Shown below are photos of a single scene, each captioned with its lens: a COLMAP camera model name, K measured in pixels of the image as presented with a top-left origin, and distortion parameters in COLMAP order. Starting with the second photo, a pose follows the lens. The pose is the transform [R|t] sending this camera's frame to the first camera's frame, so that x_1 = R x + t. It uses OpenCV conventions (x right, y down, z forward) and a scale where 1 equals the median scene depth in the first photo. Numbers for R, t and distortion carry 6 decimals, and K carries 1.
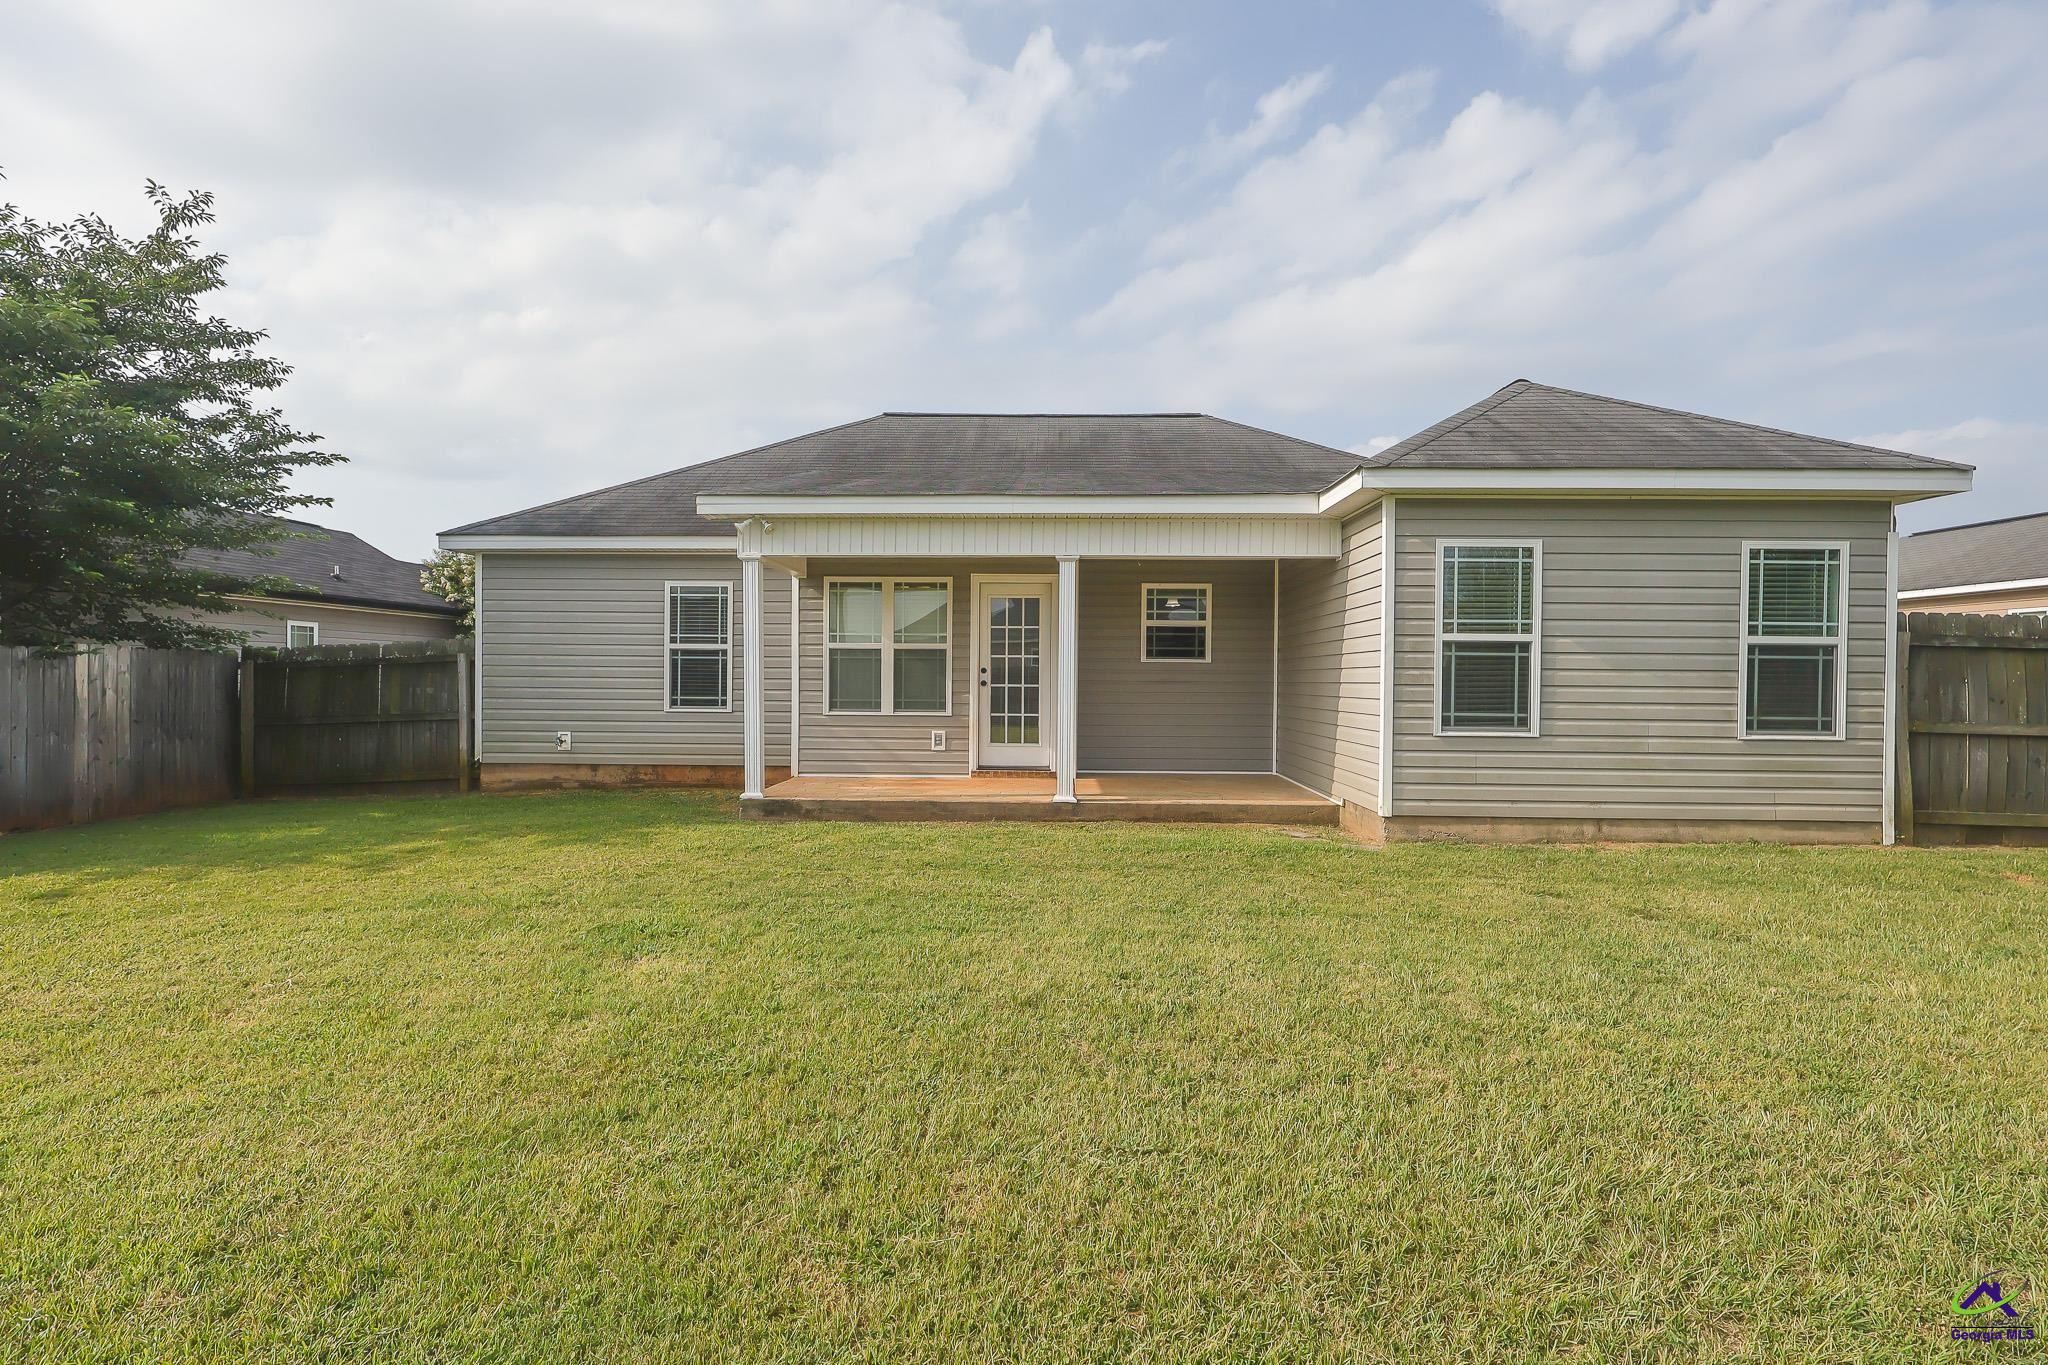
lens RADIAL K [[973.4, 0, 1032.1], [0, 973.4, 681.9], [0, 0, 1]] dist [0.000842, 0.000206]
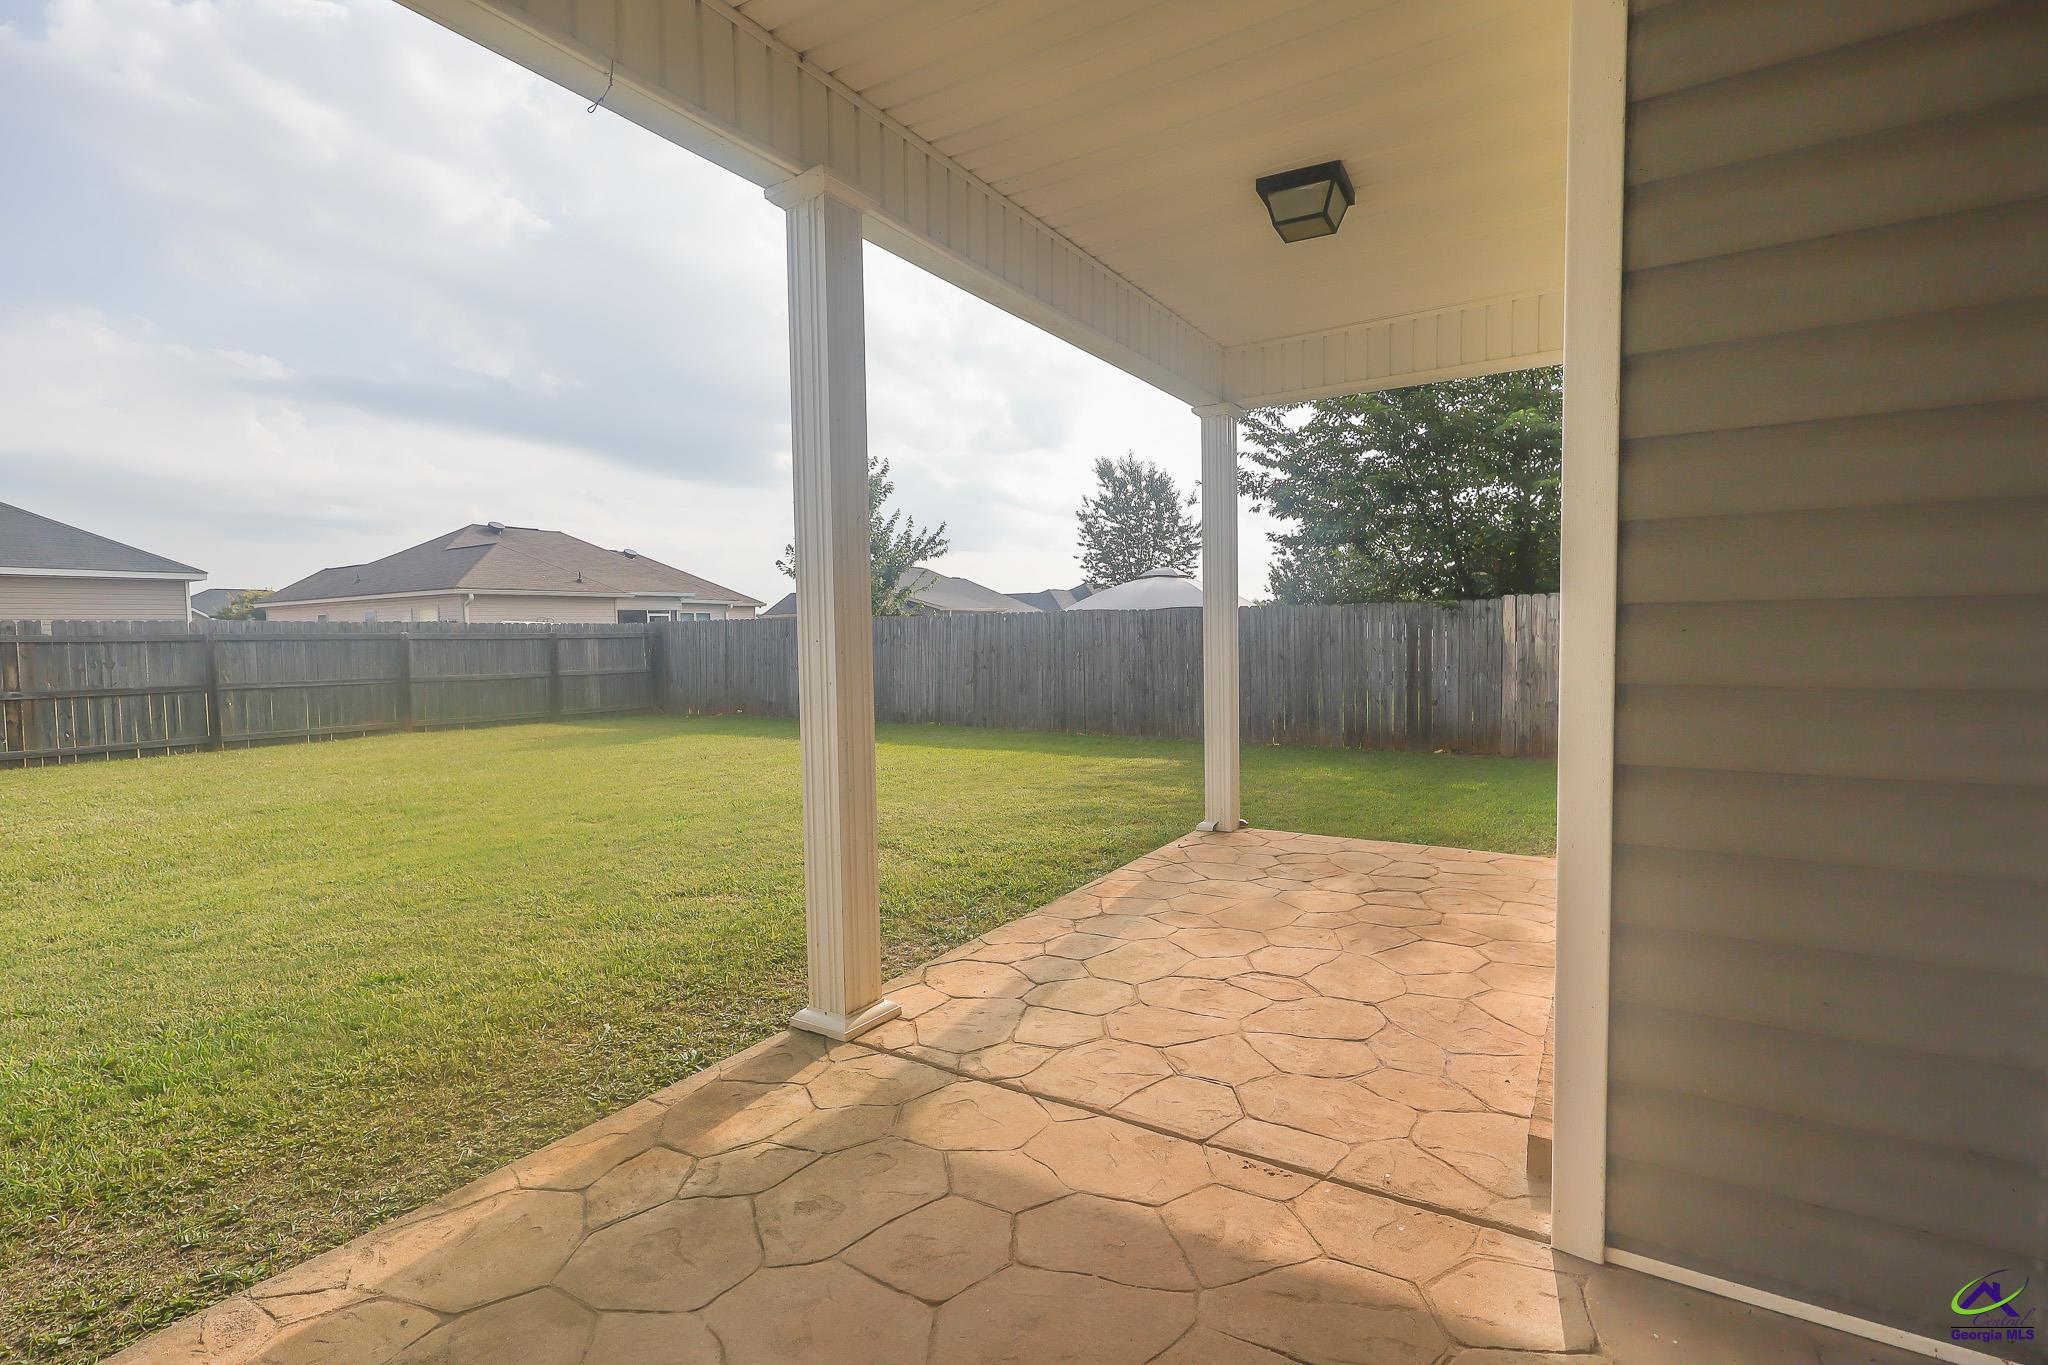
lens RADIAL K [[946.3, 0, 1027.7], [0, 946.3, 681.8], [0, 0, 1]] dist [-0.000708, 0.000413]
pose [[-0.523546, 0.046200, -0.850744, 0.210097], [0.007344, 0.998736, 0.049717, 0.001997], [0.851966, 0.019781, -0.523223, 1.011109]]
